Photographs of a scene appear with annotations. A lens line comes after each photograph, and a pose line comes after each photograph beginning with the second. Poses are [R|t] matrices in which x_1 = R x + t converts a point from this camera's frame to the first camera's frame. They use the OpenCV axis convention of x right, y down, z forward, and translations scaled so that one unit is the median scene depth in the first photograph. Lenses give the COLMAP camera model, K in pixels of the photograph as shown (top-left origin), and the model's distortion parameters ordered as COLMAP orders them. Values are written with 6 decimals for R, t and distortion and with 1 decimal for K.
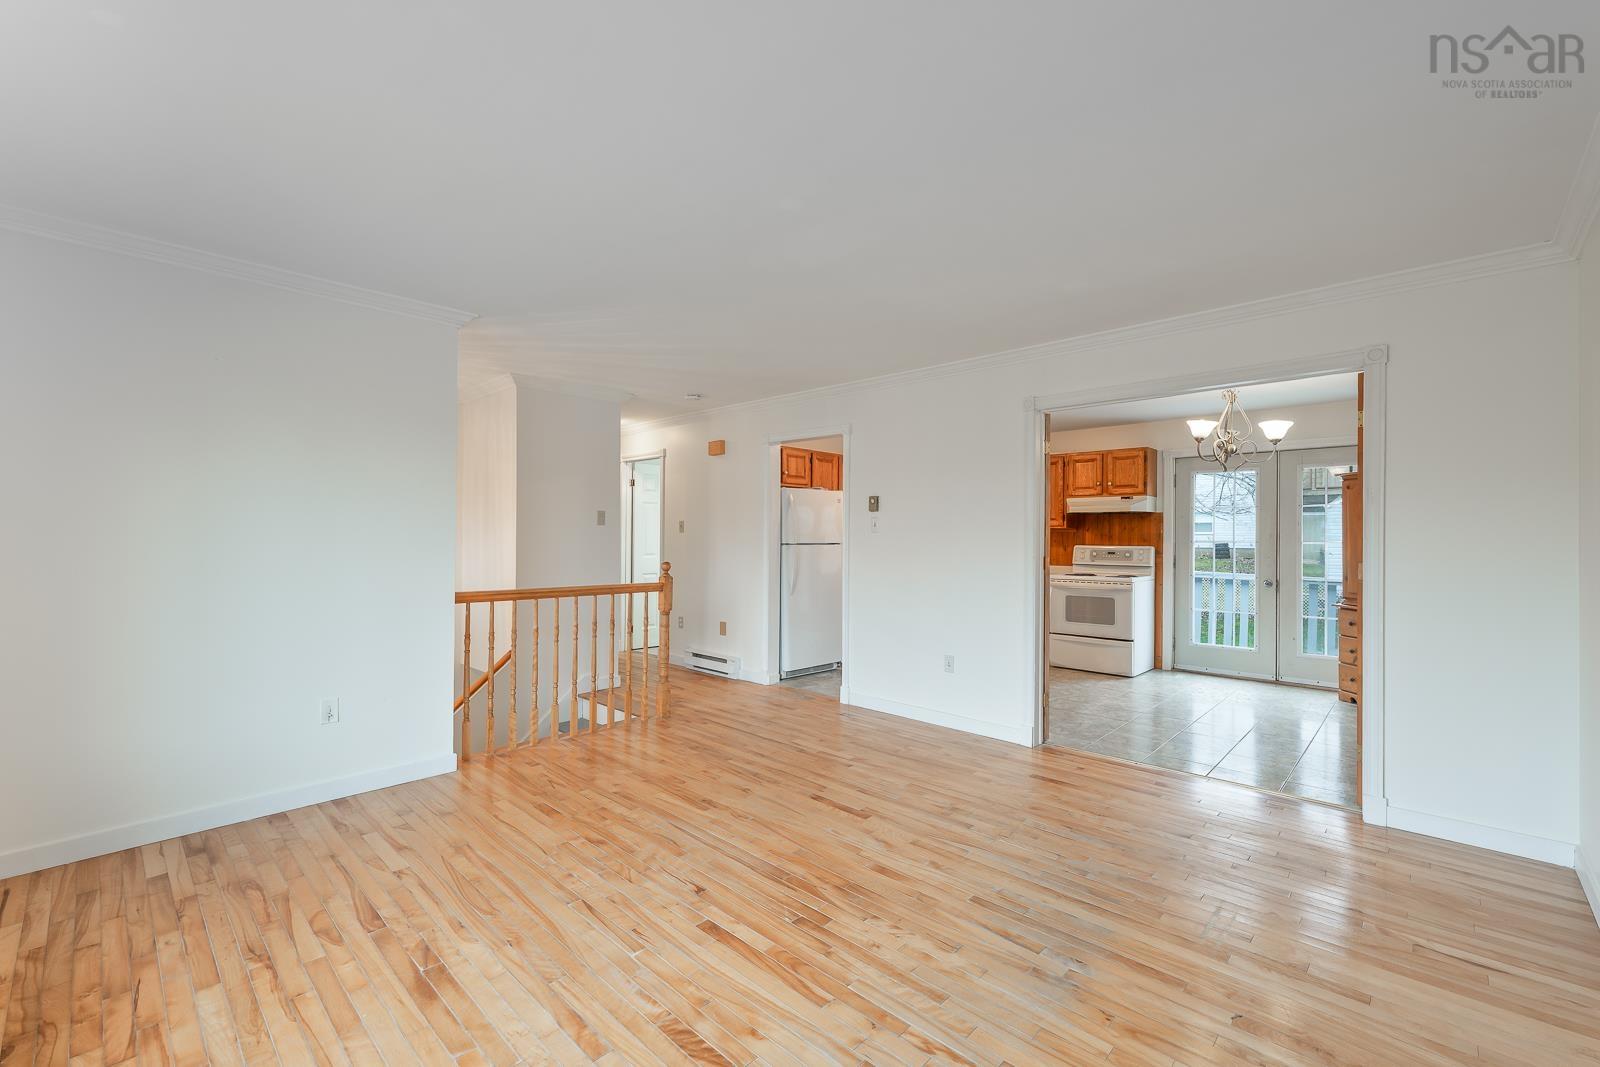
lens RADIAL K [[673.5, 0, 800.0], [0, 673.5, 533.5], [0, 0, 1]] dist [0.000087, -0.000447]
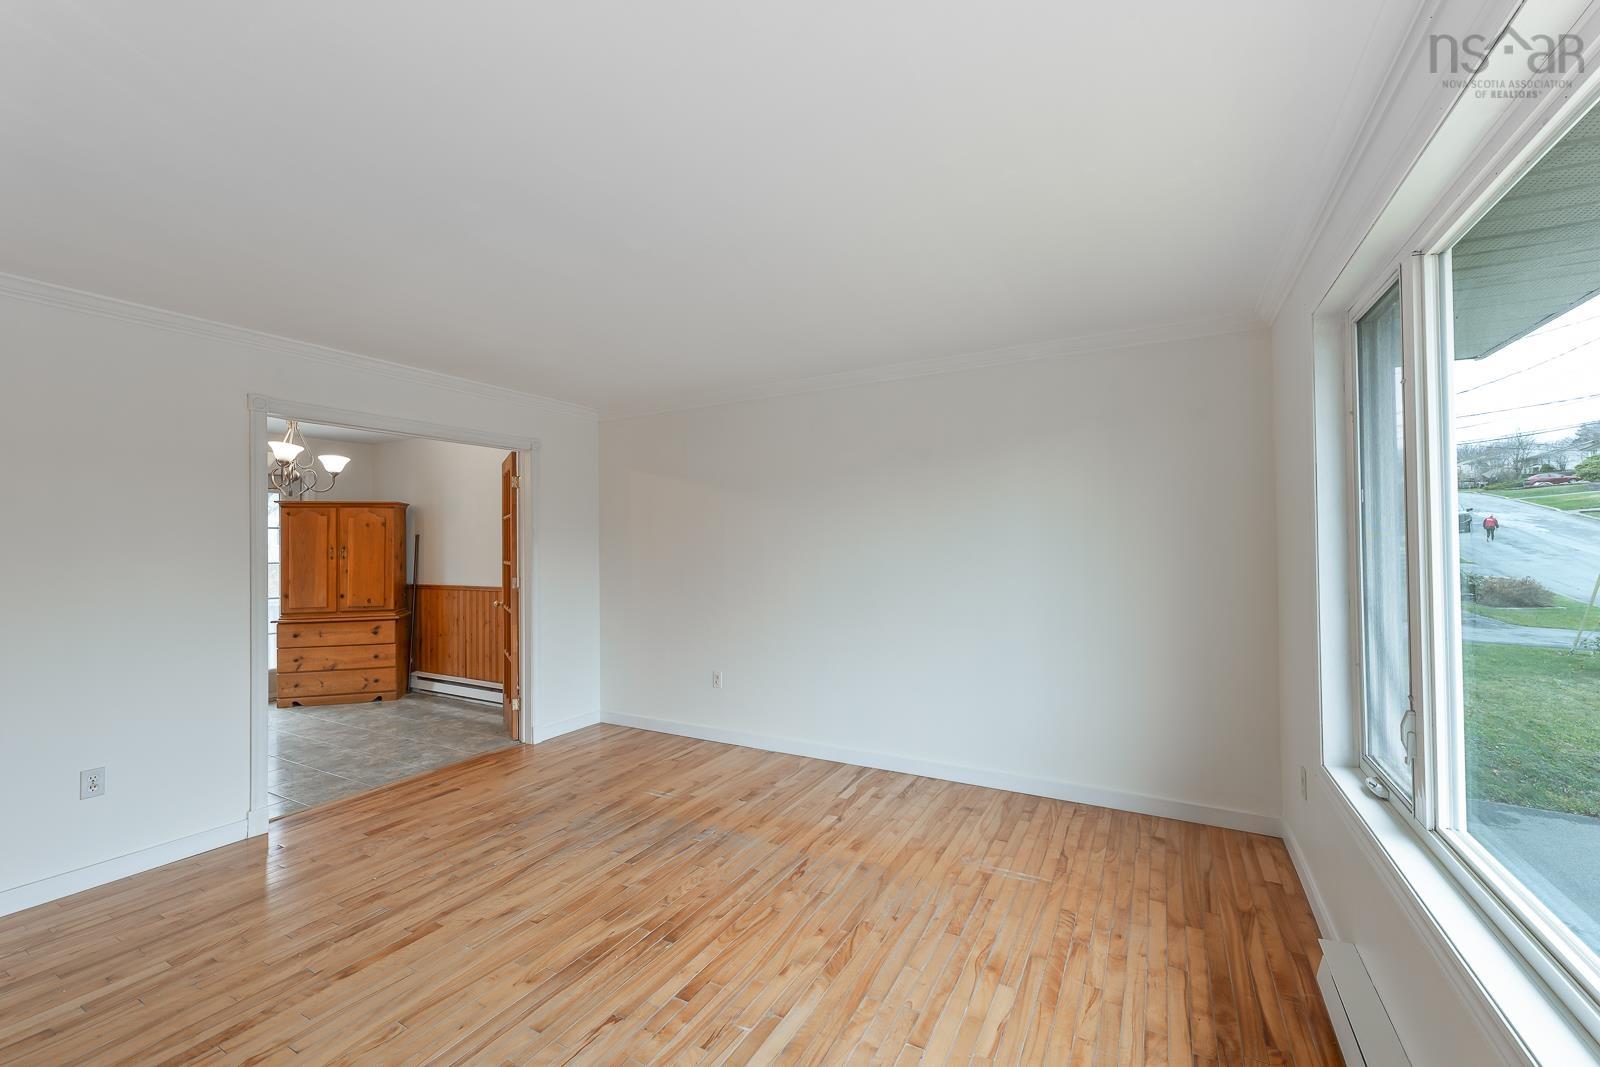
lens RADIAL K [[659.3, 0, 800.0], [0, 659.3, 533.5], [0, 0, 1]] dist [0.003716, 0.000256]
pose [[-0.253776, 0.010763, 0.967203, -0.591308], [0.002592, 0.999942, -0.010447, -0.029453], [-0.967260, -0.000145, -0.253789, 0.590542]]
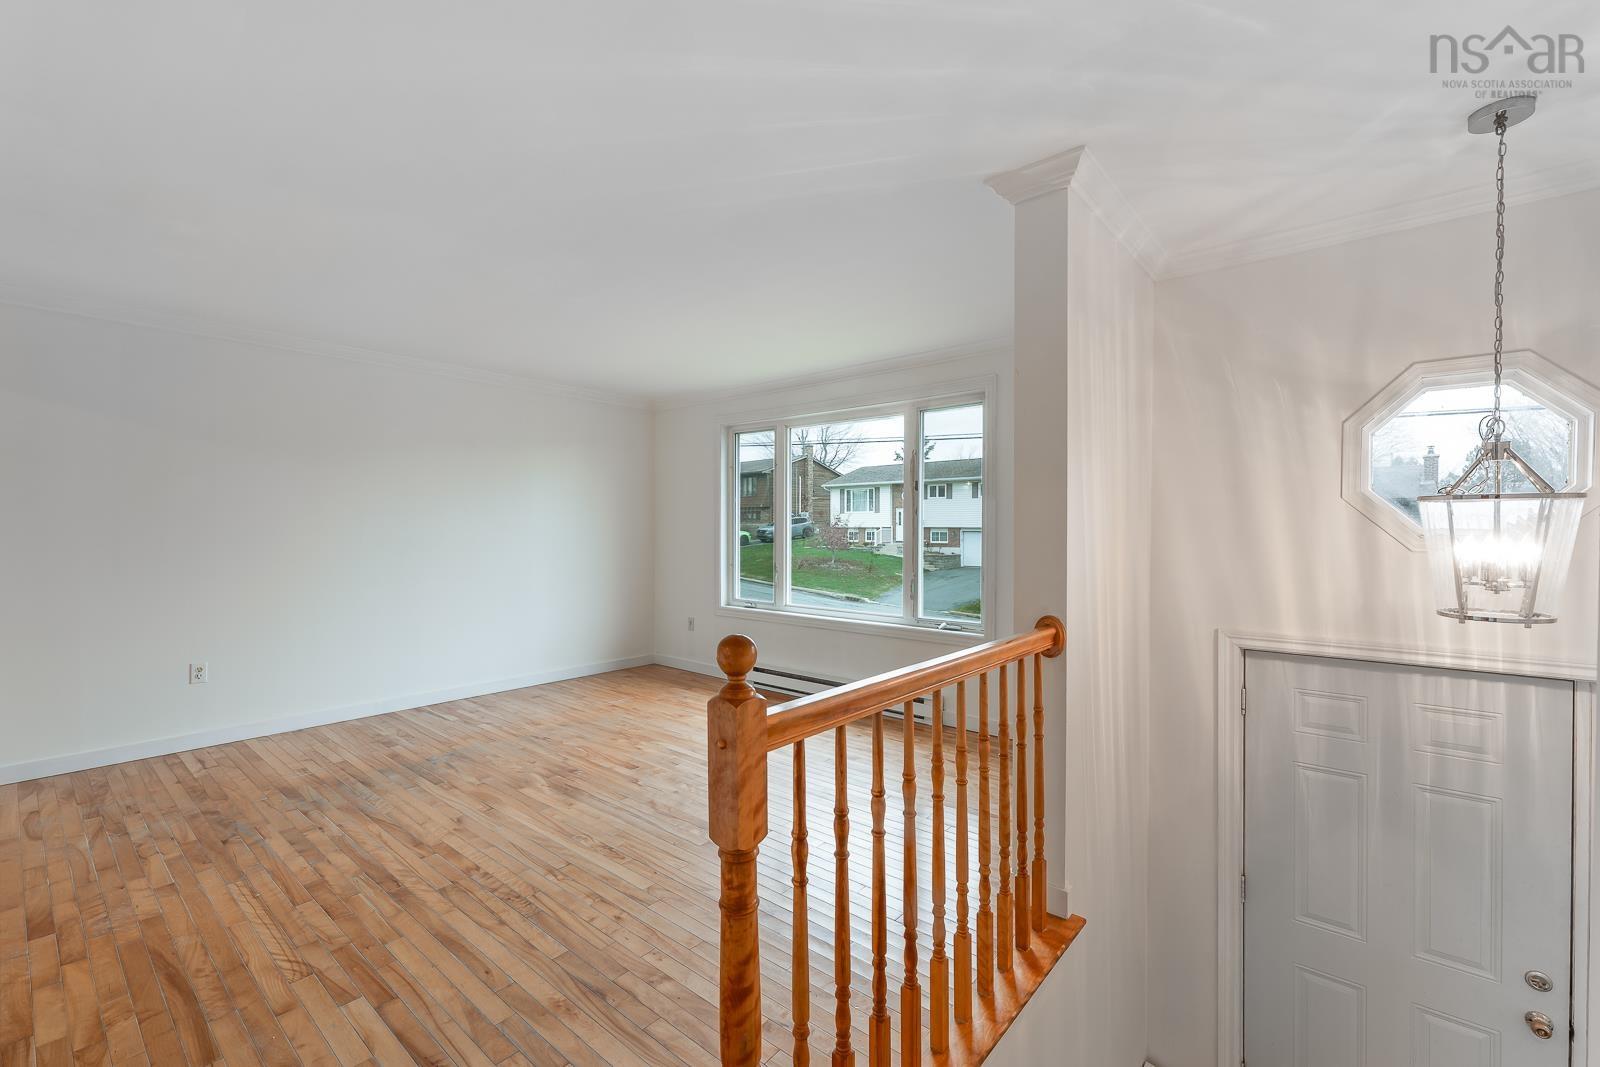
lens RADIAL K [[673.5, 0, 800.0], [0, 673.5, 533.5], [0, 0, 1]] dist [0.000087, -0.000447]
pose [[-0.998232, -0.005061, -0.059229, -0.241385], [-0.005064, 0.999987, -0.000113, 0.008911], [0.059228, 0.000187, -0.998244, 1.442209]]
